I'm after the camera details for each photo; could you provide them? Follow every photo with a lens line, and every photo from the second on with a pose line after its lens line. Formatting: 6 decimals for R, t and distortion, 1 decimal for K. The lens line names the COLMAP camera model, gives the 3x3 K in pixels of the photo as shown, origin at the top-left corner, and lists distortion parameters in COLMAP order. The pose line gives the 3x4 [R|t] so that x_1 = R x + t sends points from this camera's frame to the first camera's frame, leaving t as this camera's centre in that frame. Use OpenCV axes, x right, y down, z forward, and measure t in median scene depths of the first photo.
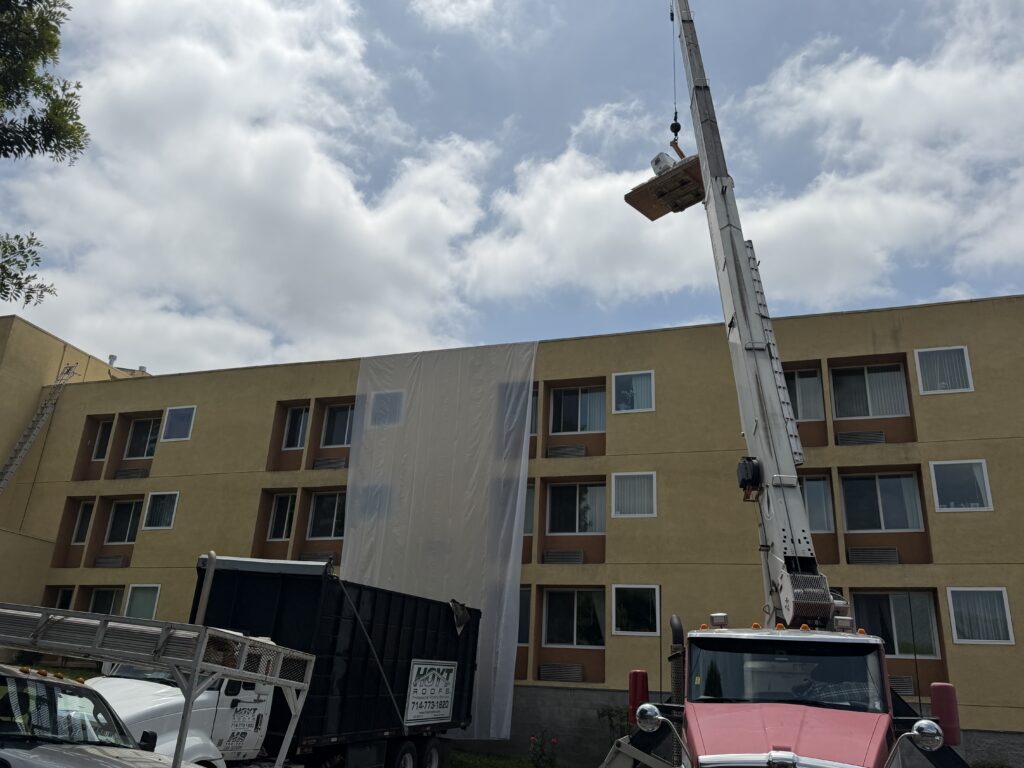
lens RADIAL K [[855.3, 0, 499.3], [0, 855.3, 383.4], [0, 0, 1]] dist [0.156036, -0.310539]
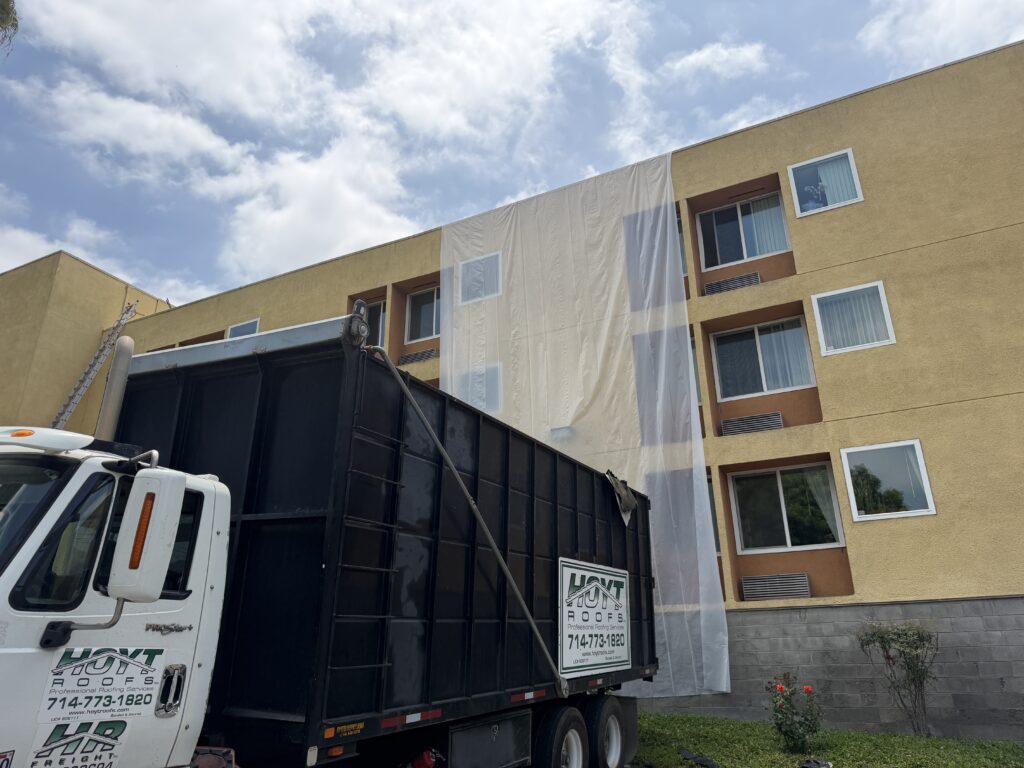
lens RADIAL K [[716.8, 0, 514.9], [0, 716.8, 377.1], [0, 0, 1]] dist [0.086841, -0.117199]
pose [[0.989684, -0.108232, -0.093874, -0.067177], [0.105776, 0.993914, -0.030767, 0.198060], [0.096633, 0.020520, 0.995109, 0.495116]]
